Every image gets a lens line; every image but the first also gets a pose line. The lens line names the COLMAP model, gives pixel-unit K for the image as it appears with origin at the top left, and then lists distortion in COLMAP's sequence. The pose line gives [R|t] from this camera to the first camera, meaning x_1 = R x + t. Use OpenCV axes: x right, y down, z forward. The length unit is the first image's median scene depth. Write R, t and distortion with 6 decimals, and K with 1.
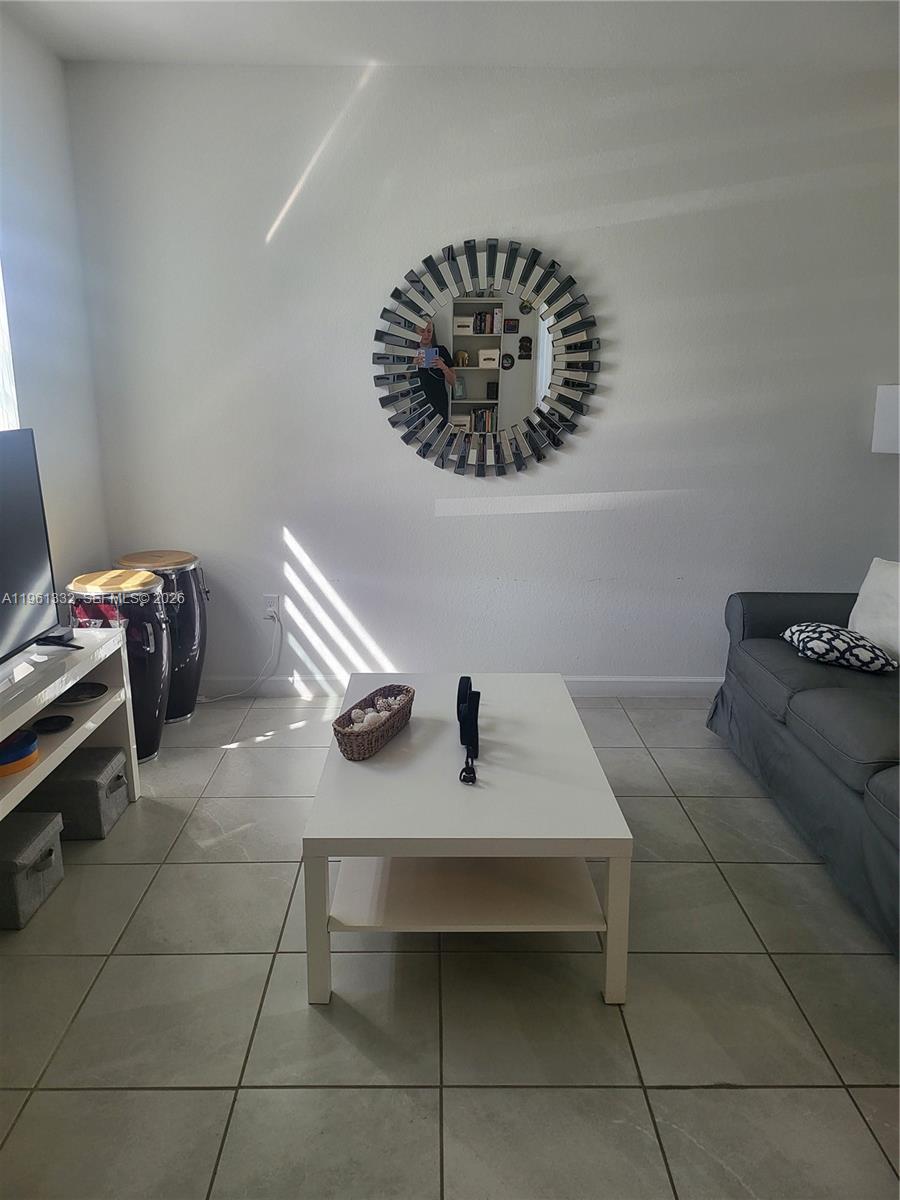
lens RADIAL K [[849.7, 0, 440.6], [0, 849.7, 599.7], [0, 0, 1]] dist [0.025064, -0.025805]
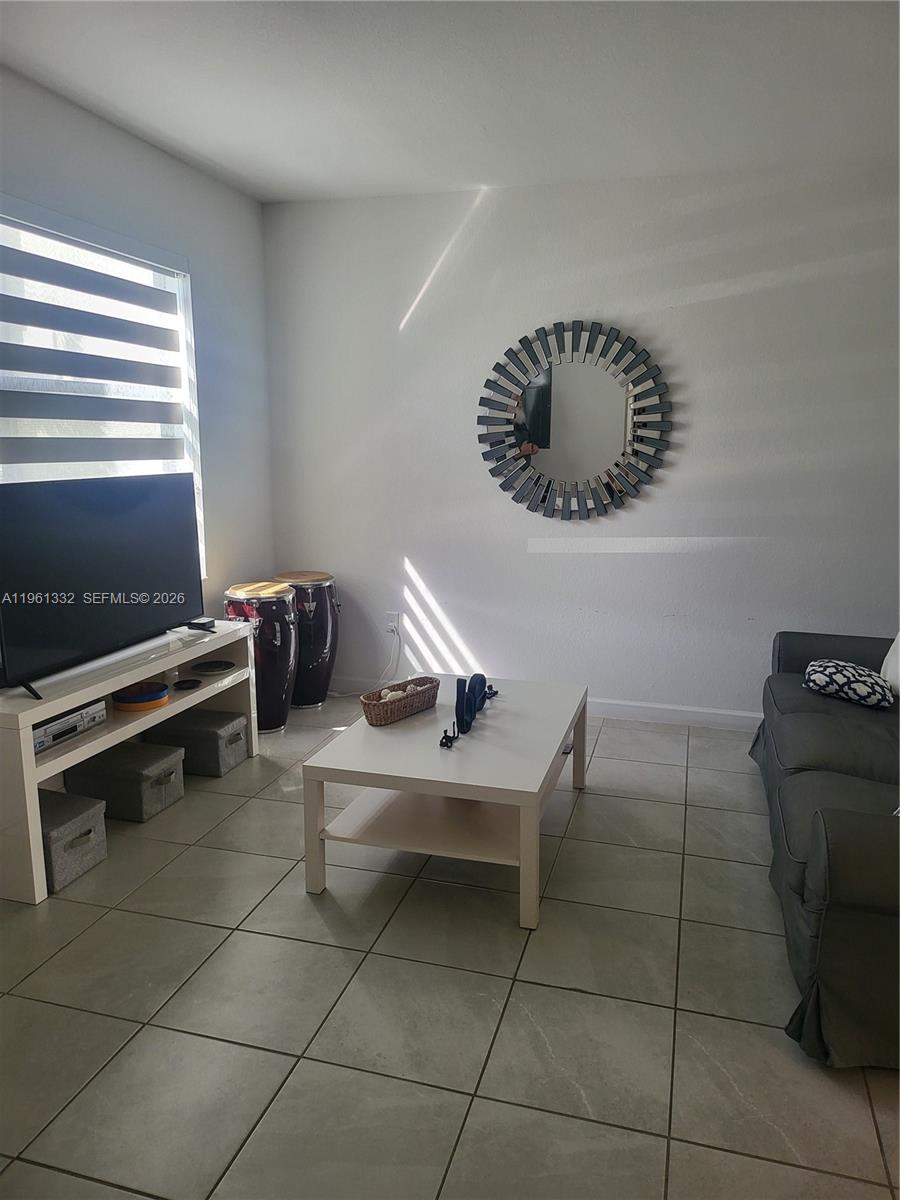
lens RADIAL K [[849.7, 0, 451.9], [0, 849.7, 596.9], [0, 0, 1]] dist [0.025064, -0.025805]
pose [[0.959017, 0.053470, -0.278257, 0.244437], [-0.071280, 0.995978, -0.054278, 0.036240], [0.274236, 0.071888, 0.958972, -0.157111]]
